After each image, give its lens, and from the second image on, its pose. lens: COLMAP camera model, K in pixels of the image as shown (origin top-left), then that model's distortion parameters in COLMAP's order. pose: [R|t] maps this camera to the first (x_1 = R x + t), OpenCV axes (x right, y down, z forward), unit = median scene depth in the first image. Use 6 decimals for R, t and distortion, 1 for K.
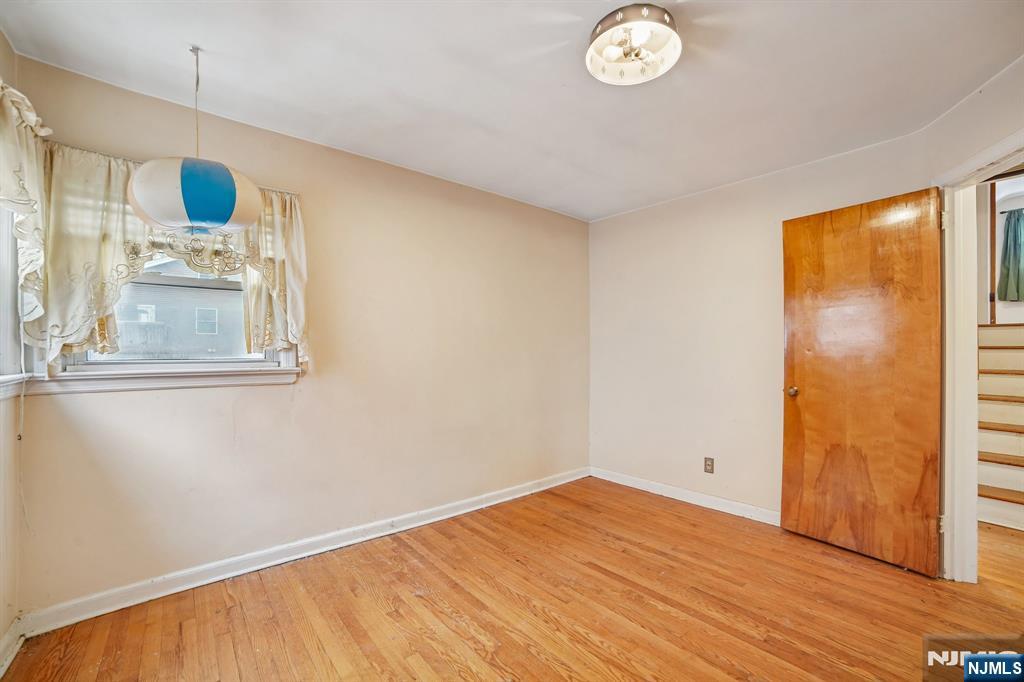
lens RADIAL K [[424.3, 0, 510.4], [0, 424.3, 345.8], [0, 0, 1]] dist [-0.098342, 0.038926]
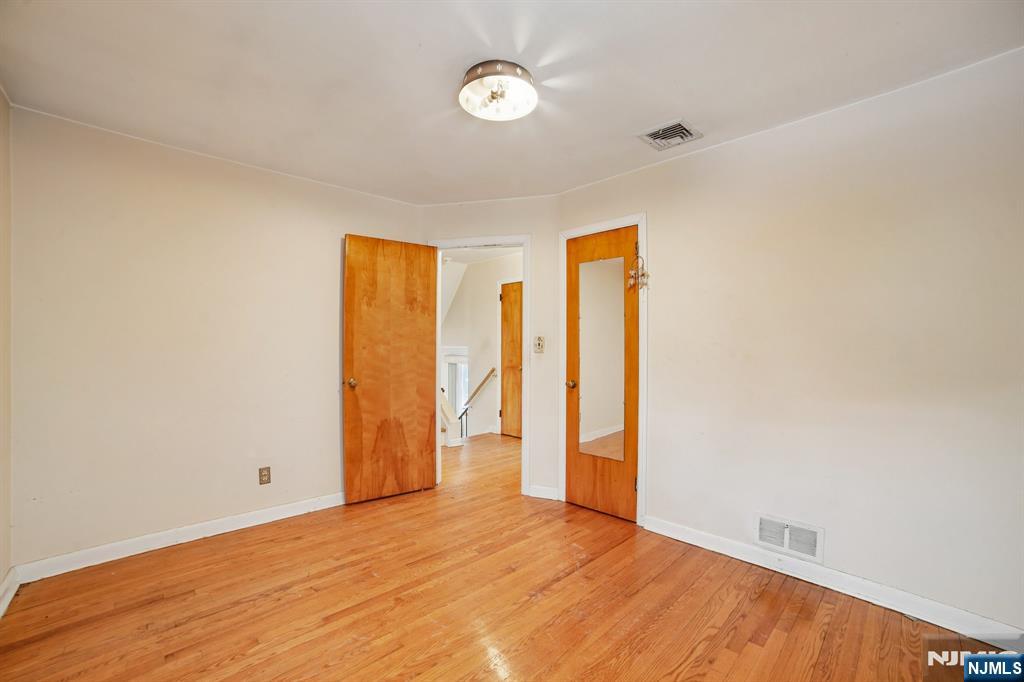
lens RADIAL K [[428.4, 0, 523.5], [0, 428.4, 340.6], [0, 0, 1]] dist [-0.105135, 0.039704]
pose [[-0.081033, 0.014130, 0.996611, -0.610223], [-0.011383, 0.999821, -0.015101, 0.004188], [-0.996646, -0.012568, -0.080857, 0.689603]]
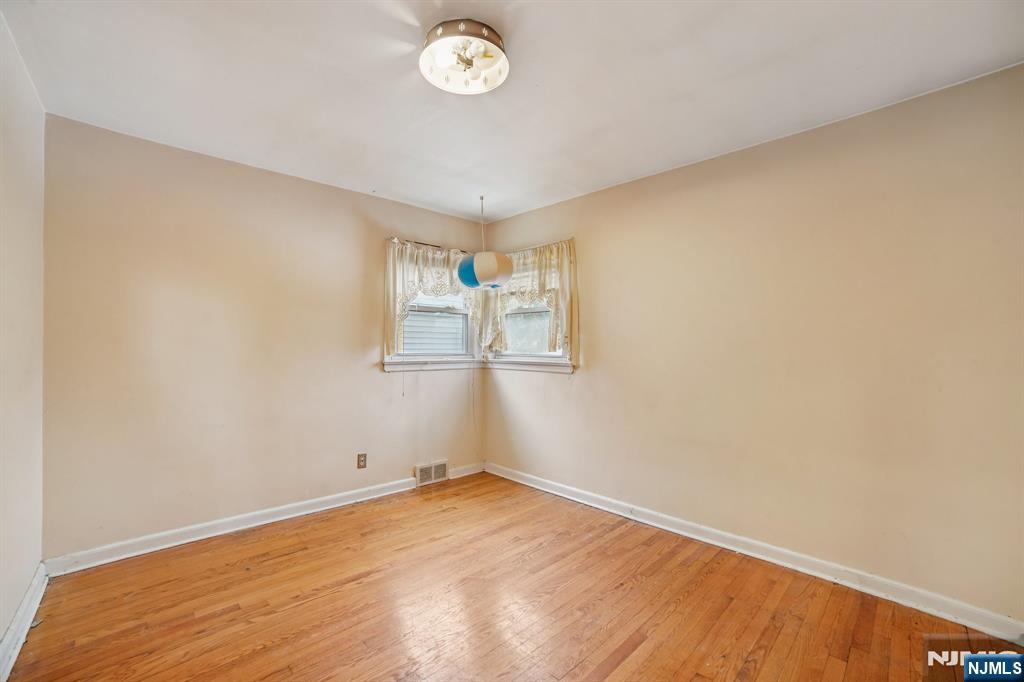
lens RADIAL K [[431.6, 0, 515.8], [0, 431.6, 344.2], [0, 0, 1]] dist [-0.106191, 0.042024]
pose [[0.053889, -0.010281, -0.998494, 0.918557], [0.001229, 0.999947, -0.010230, 0.006452], [0.998546, -0.000676, 0.053899, 0.726133]]
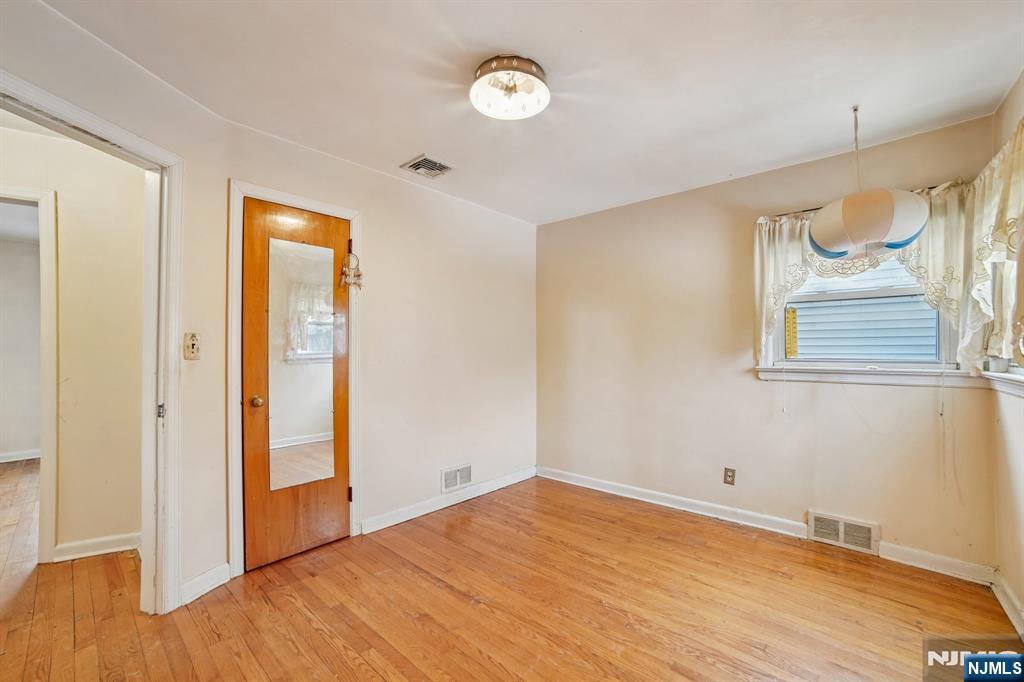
lens RADIAL K [[423.0, 0, 507.1], [0, 423.0, 349.2], [0, 0, 1]] dist [-0.001899, -0.000076]
pose [[-0.991005, -0.002321, -0.133804, 0.314616], [-0.001036, 0.999953, -0.009668, 0.009347], [0.133820, -0.009442, -0.990961, 1.473656]]
